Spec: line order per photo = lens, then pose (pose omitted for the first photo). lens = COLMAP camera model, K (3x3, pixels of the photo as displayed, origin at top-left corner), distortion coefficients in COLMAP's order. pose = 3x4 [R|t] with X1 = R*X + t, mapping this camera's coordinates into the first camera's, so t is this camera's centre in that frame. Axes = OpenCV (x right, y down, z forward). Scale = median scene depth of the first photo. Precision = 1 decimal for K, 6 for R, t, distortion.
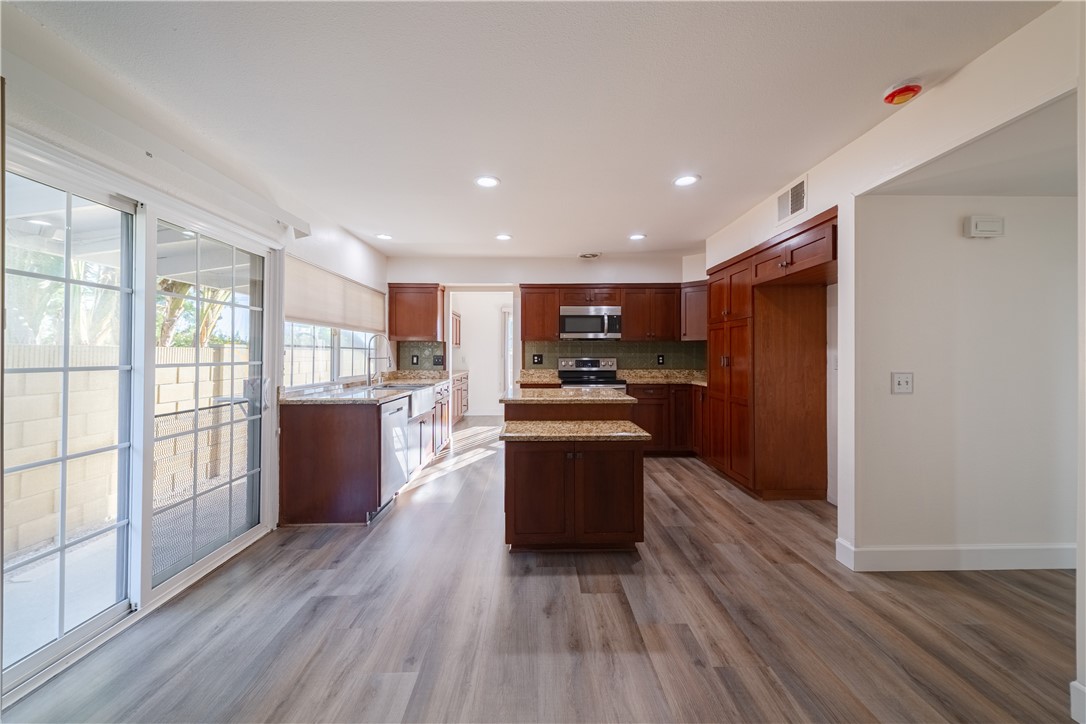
lens RADIAL K [[400.7, 0, 542.0], [0, 400.7, 356.1], [0, 0, 1]] dist [0.011513, -0.000252]
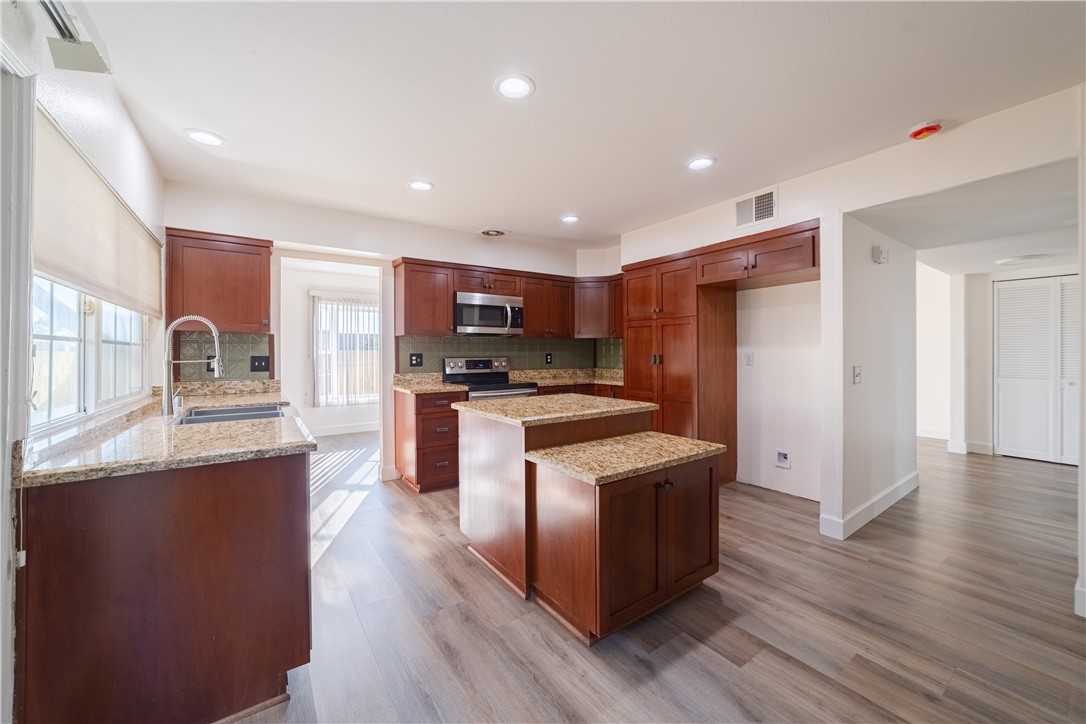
lens RADIAL K [[412.7, 0, 546.2], [0, 412.7, 358.0], [0, 0, 1]] dist [-0.032876, 0.012787]
pose [[0.830059, -0.010784, 0.557572, -0.377053], [0.007302, 0.999937, 0.008469, -0.000849], [-0.557628, -0.002958, 0.830085, 0.346691]]
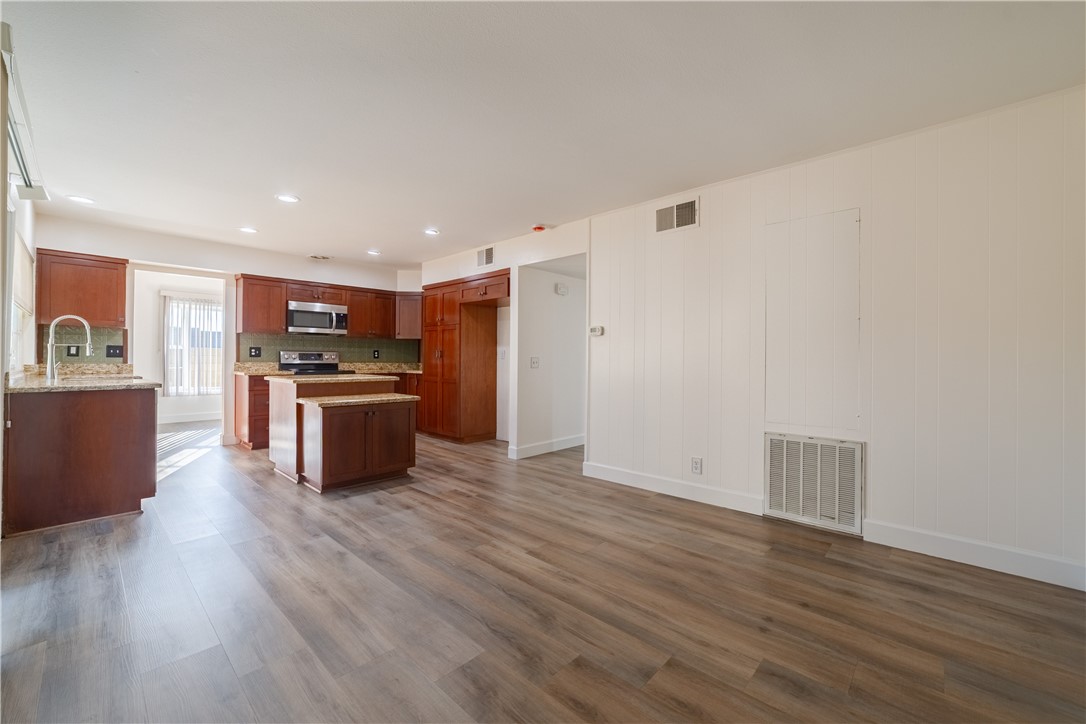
lens RADIAL K [[434.2, 0, 543.0], [0, 434.2, 362.0], [0, 0, 1]] dist [-0.027154, 0.010929]
pose [[0.699652, 0.000446, 0.714484, -0.420558], [-0.005874, 0.999970, 0.005129, 0.035635], [-0.714460, -0.007785, 0.699633, -0.362624]]
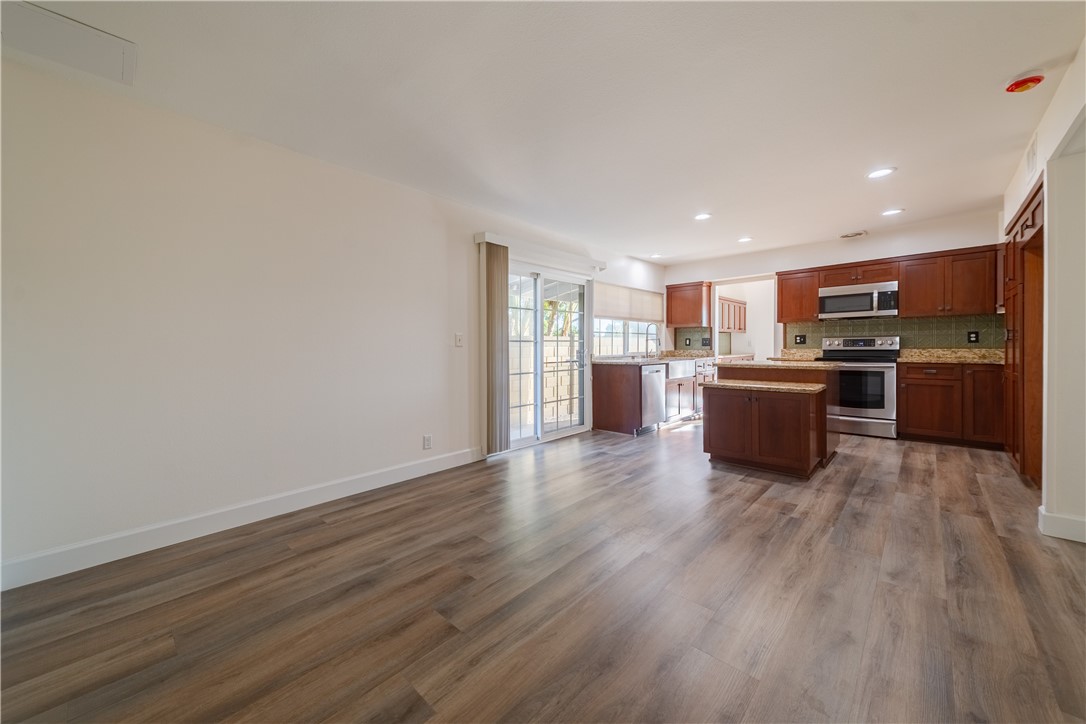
lens RADIAL K [[400.7, 0, 542.0], [0, 400.7, 356.1], [0, 0, 1]] dist [0.011513, -0.000252]
pose [[0.714991, 0.007521, -0.699093, 0.389798], [0.009261, 0.999753, 0.020226, 0.037515], [0.699072, -0.020936, 0.714745, -0.394300]]
